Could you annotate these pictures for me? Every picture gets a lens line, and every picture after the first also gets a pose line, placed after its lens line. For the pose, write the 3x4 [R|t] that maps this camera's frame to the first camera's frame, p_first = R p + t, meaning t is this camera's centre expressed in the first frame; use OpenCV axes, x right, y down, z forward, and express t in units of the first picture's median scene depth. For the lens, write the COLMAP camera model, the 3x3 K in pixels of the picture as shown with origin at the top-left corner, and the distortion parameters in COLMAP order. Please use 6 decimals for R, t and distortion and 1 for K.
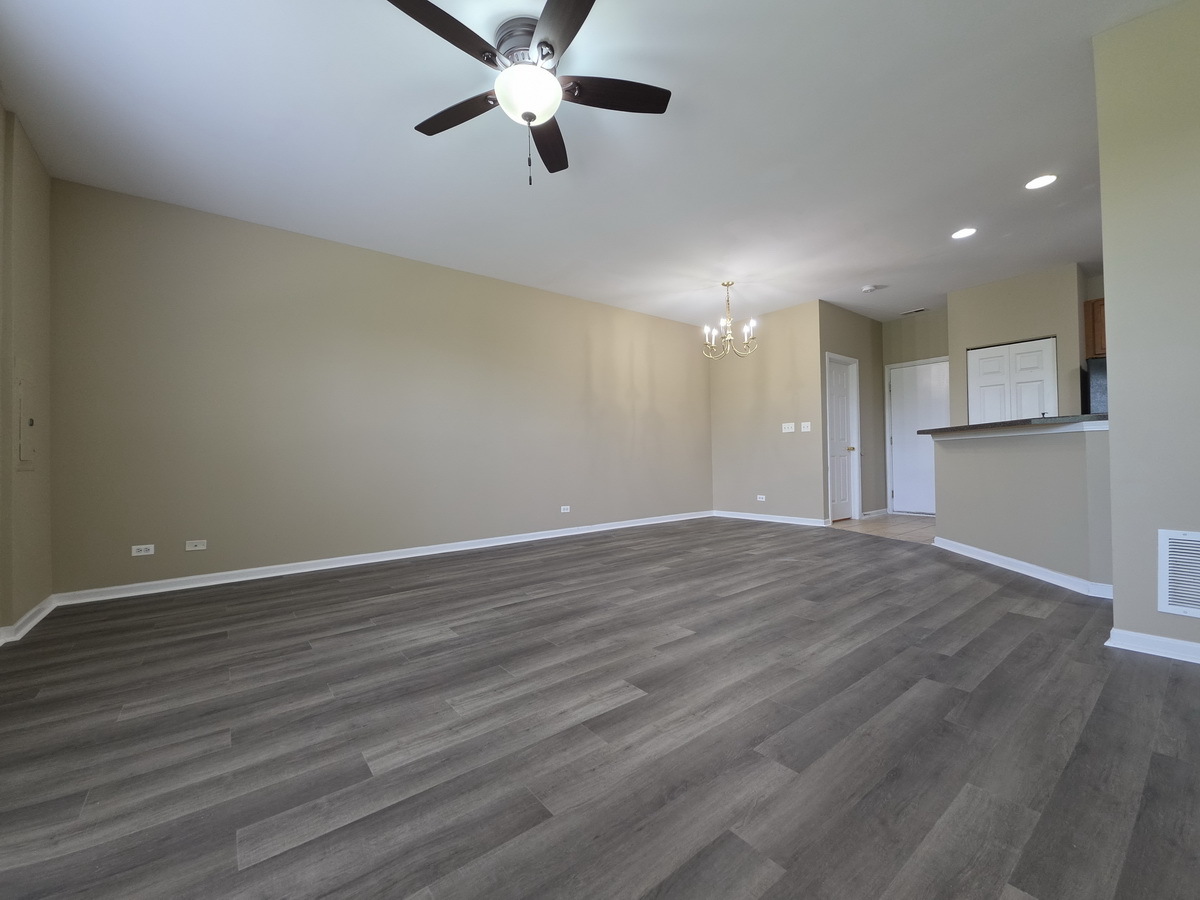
lens RADIAL K [[482.8, 0, 594.2], [0, 482.8, 449.3], [0, 0, 1]] dist [-0.016714, -0.001319]
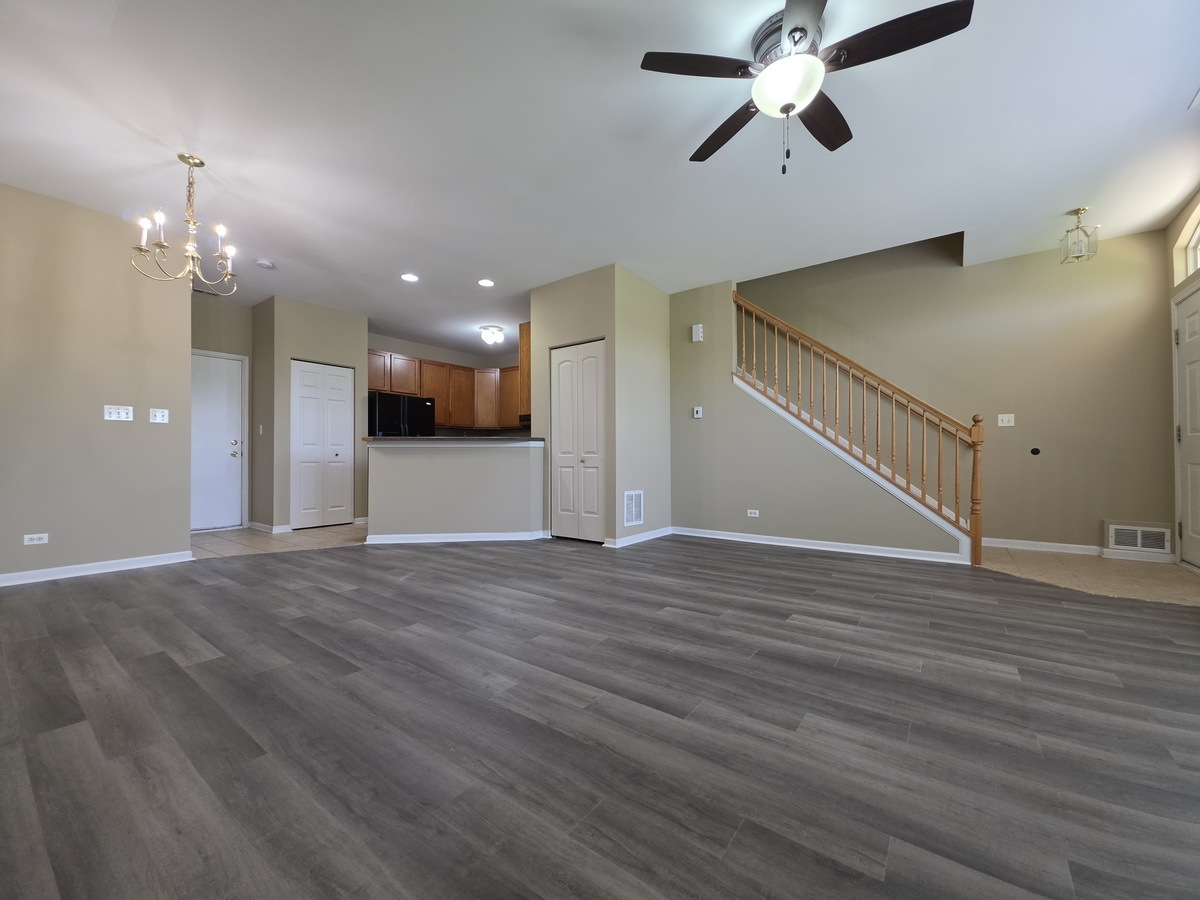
lens RADIAL K [[482.8, 0, 595.1], [0, 482.8, 454.0], [0, 0, 1]] dist [-0.016714, -0.001319]
pose [[-0.264184, 0.025044, 0.964147, -0.895508], [-0.004763, 0.999617, -0.027271, 0.050051], [-0.964460, -0.011797, -0.263964, 1.536193]]
